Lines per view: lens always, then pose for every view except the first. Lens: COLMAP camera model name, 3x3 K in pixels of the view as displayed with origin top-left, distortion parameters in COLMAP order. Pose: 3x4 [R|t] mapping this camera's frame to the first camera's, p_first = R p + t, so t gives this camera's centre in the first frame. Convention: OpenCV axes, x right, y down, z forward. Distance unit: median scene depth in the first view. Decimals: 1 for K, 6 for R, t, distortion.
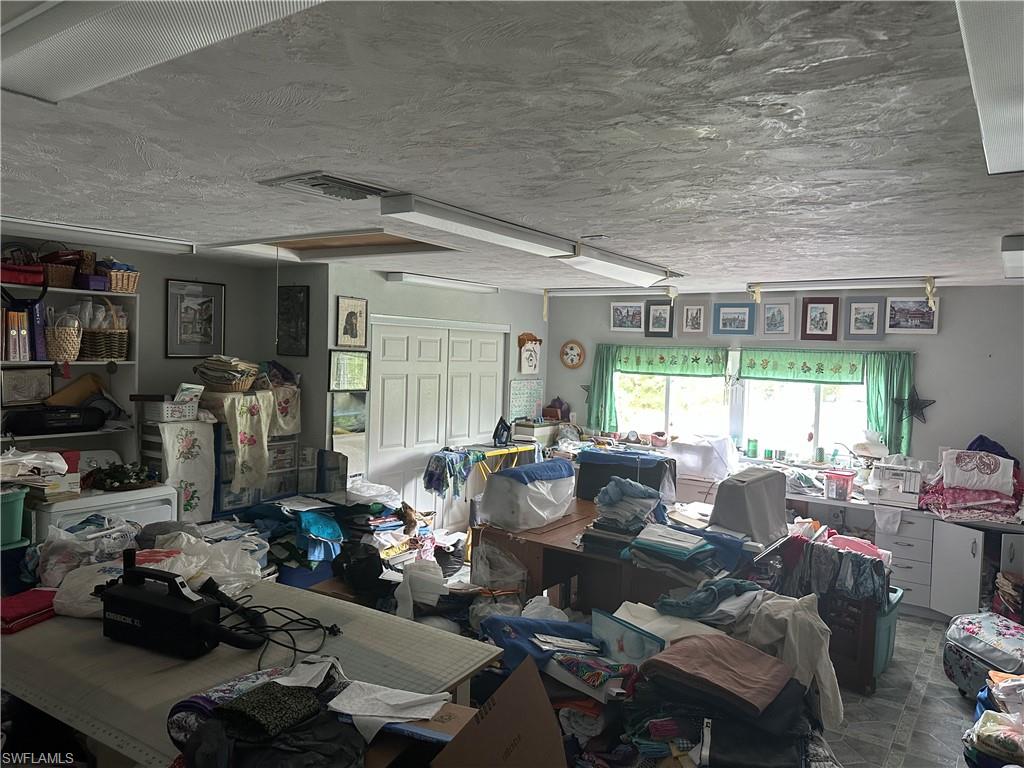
lens RADIAL K [[716.4, 0, 512.7], [0, 716.4, 379.8], [0, 0, 1]] dist [0.064584, -0.083137]
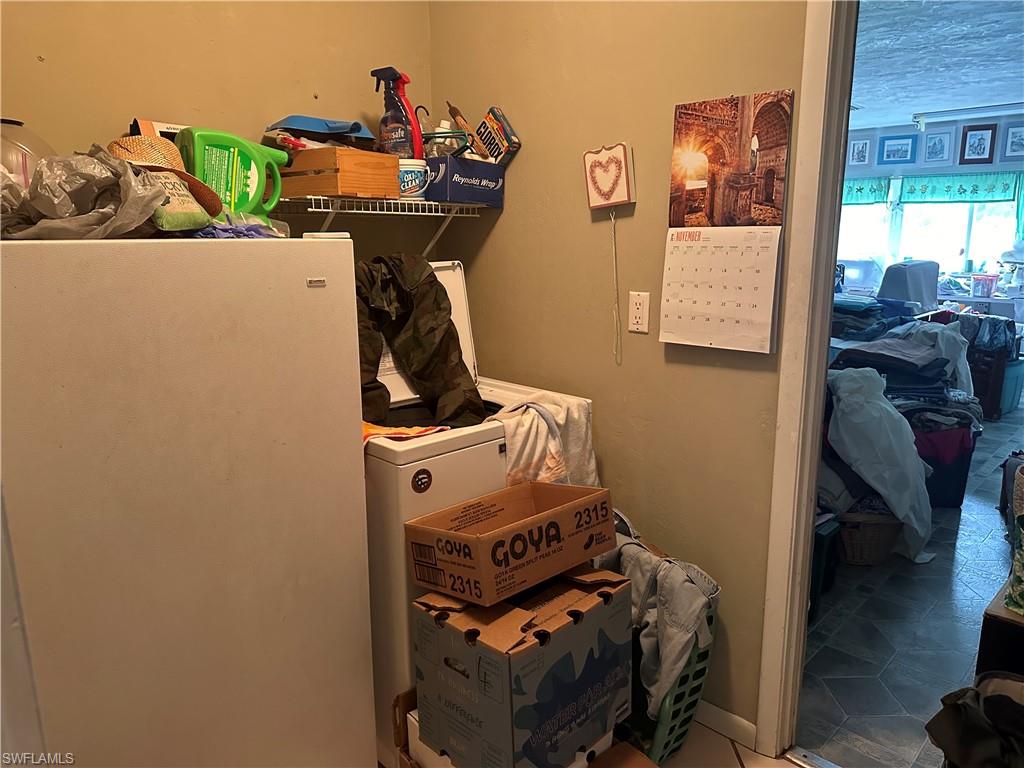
lens RADIAL K [[725.8, 0, 516.9], [0, 725.8, 385.0], [0, 0, 1]] dist [0.038150, -0.032368]
pose [[0.988470, -0.005787, -0.151308, -0.152378], [0.031384, 0.985400, 0.167338, 0.091430], [0.148130, -0.170158, 0.974220, -0.376043]]
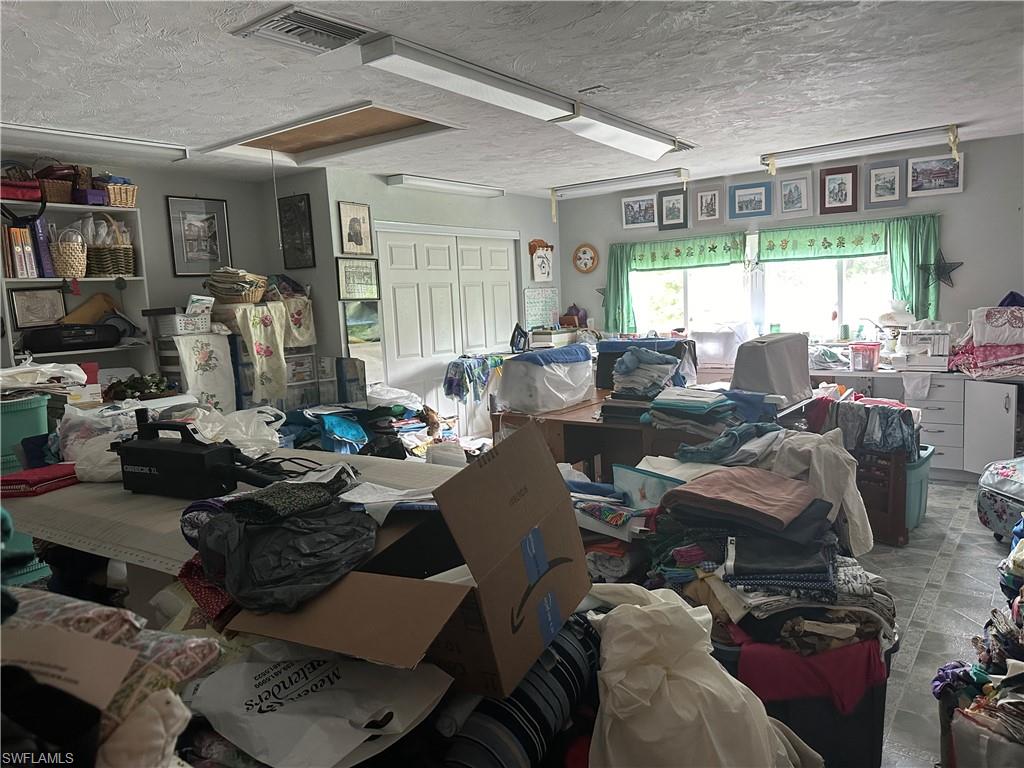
lens RADIAL K [[715.7, 0, 512.0], [0, 715.7, 384.0], [0, 0, 1]] dist [0.057535, -0.075770]
pose [[0.996342, -0.076551, -0.037974, 0.011079], [0.079335, 0.993774, 0.078231, 0.077786], [0.031749, -0.080957, 0.996212, 0.010928]]
